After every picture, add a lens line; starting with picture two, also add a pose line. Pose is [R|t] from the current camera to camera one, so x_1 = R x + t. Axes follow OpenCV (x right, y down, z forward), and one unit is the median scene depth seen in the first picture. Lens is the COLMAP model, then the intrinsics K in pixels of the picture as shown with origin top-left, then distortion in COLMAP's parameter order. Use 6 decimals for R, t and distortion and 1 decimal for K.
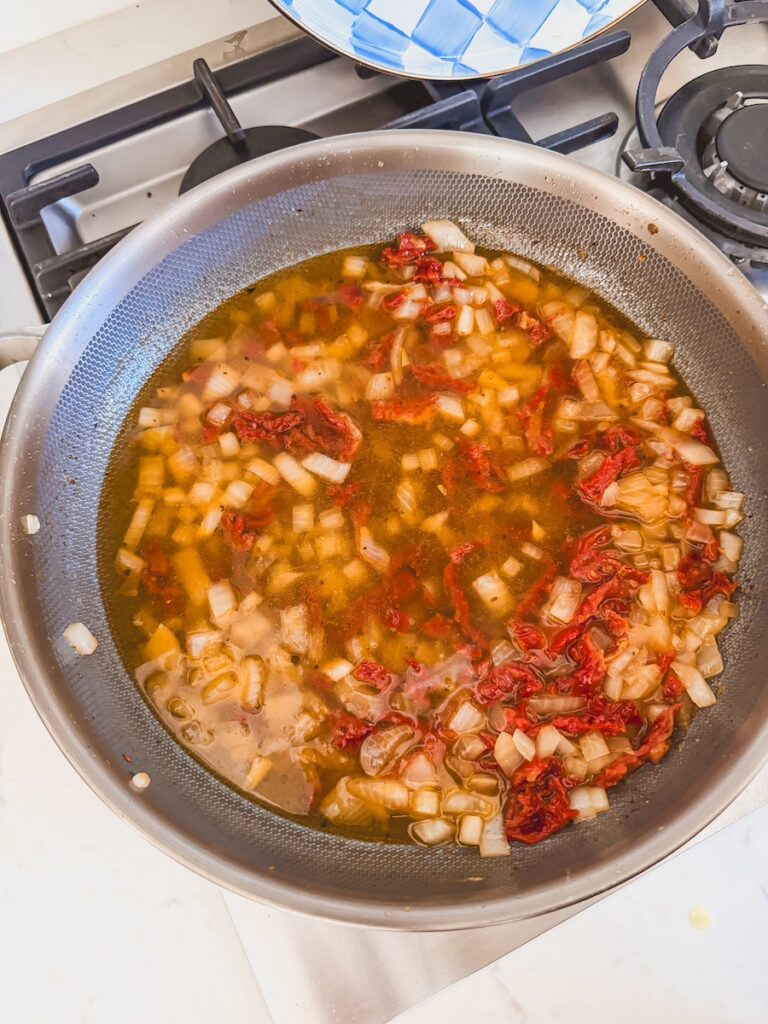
lens RADIAL K [[762.2, 0, 384.4], [0, 762.2, 511.0], [0, 0, 1]] dist [-0.026378, -0.005619]
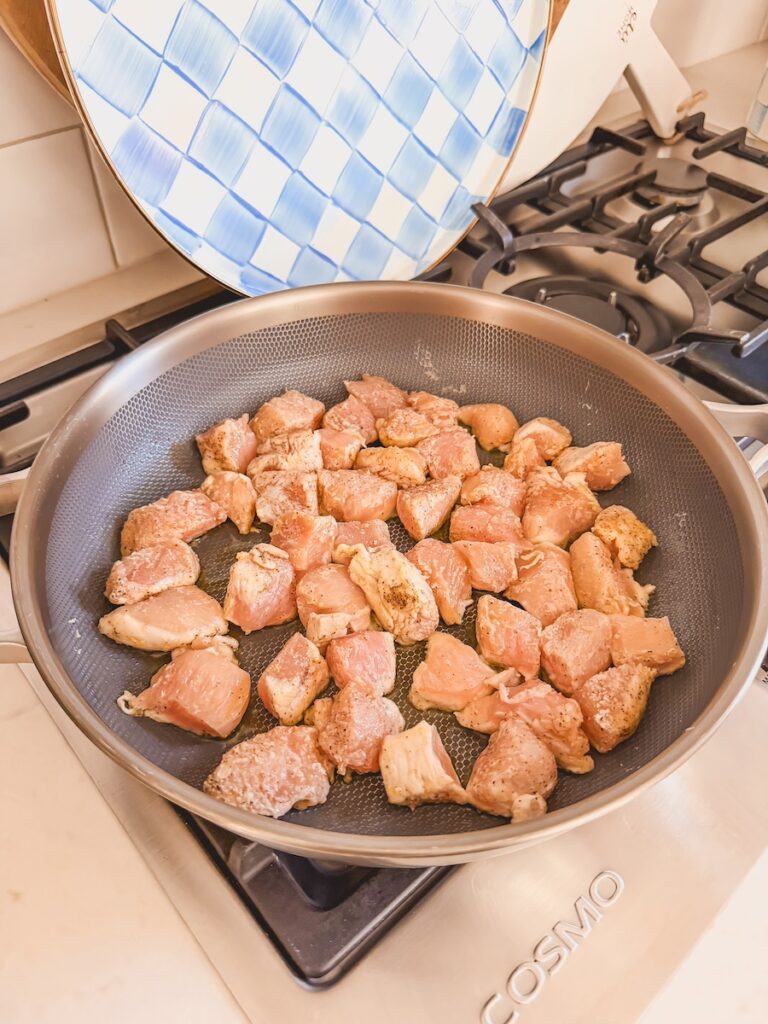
lens RADIAL K [[762.2, 0, 382.4], [0, 762.2, 509.1], [0, 0, 1]] dist [-0.026378, -0.005619]
pose [[0.964196, -0.167327, 0.205736, -0.130117], [0.237440, 0.890221, -0.388753, 0.228928], [-0.118102, 0.423684, 0.898078, 0.008211]]
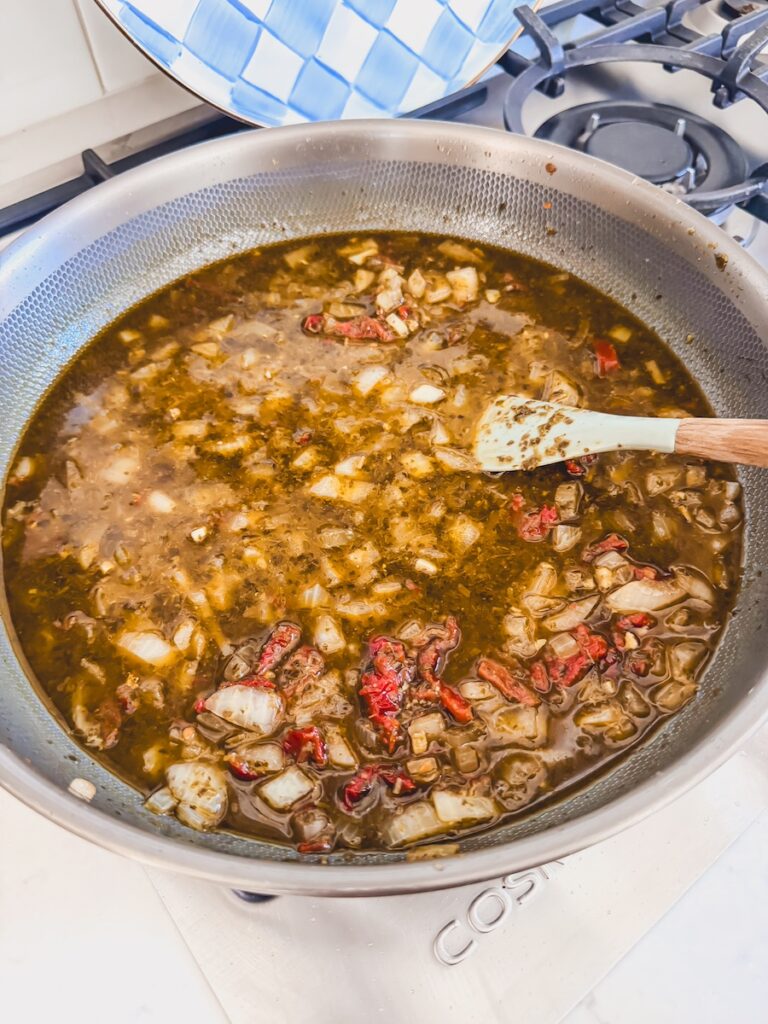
lens RADIAL K [[762.2, 0, 384.2], [0, 762.2, 514.8], [0, 0, 1]] dist [-0.026378, -0.005619]
pose [[0.980908, -0.164289, 0.104058, -0.036358], [0.186223, 0.947705, -0.259183, 0.219725], [-0.056036, 0.273613, 0.960206, 0.122226]]
